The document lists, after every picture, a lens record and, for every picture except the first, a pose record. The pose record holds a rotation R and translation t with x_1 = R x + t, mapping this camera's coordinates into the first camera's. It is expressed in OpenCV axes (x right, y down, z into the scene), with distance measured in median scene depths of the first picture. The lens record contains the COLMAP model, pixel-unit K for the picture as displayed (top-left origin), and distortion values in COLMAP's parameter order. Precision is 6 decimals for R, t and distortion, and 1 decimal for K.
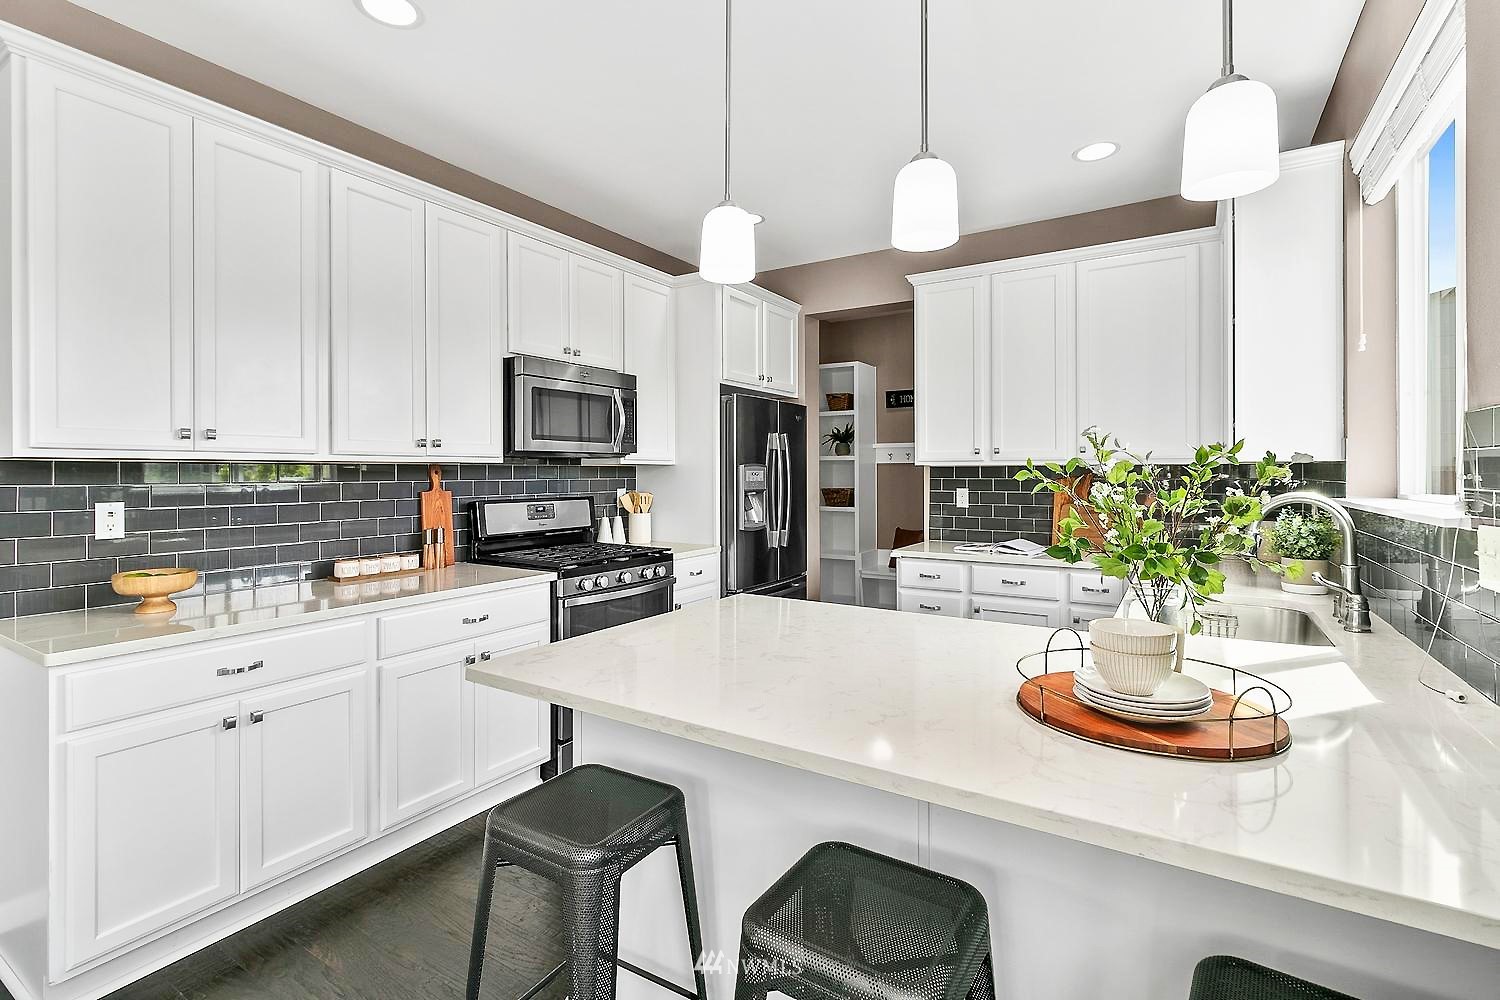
lens RADIAL K [[707.4, 0, 732.7], [0, 707.4, 476.4], [0, 0, 1]] dist [-0.001583, 0.001267]
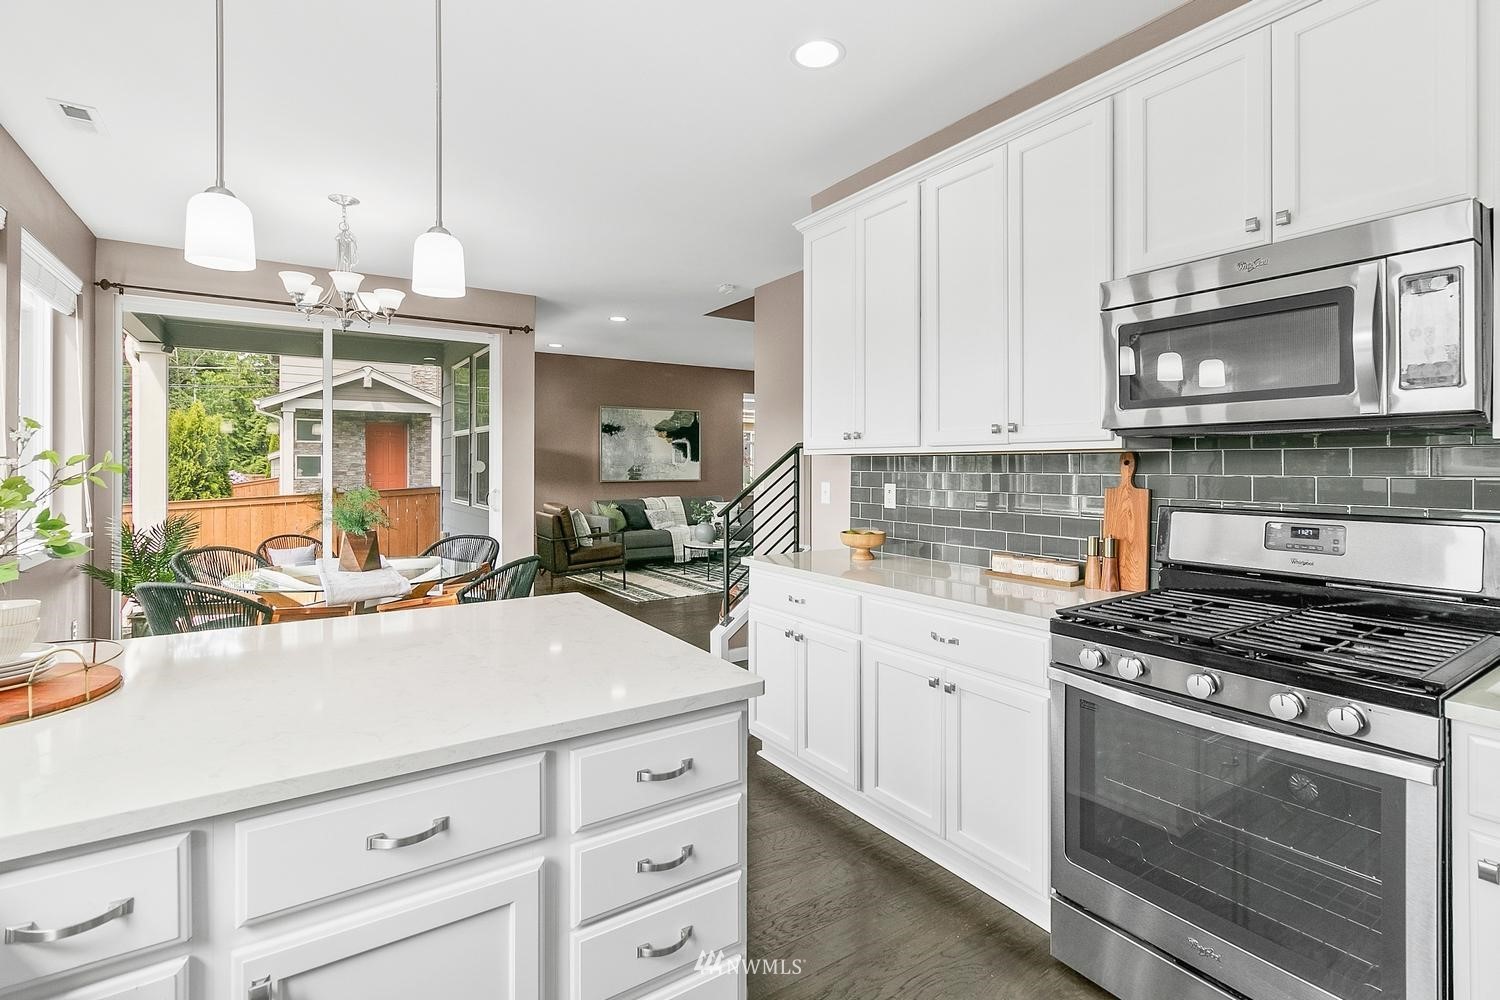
lens RADIAL K [[707.4, 0, 748.0], [0, 707.4, 452.9], [0, 0, 1]] dist [-0.001583, 0.001267]
pose [[-0.414530, -0.006445, -0.910013, 0.452378], [0.004303, 0.999950, -0.009043, -0.011609], [0.910026, -0.007665, -0.414481, 1.037992]]
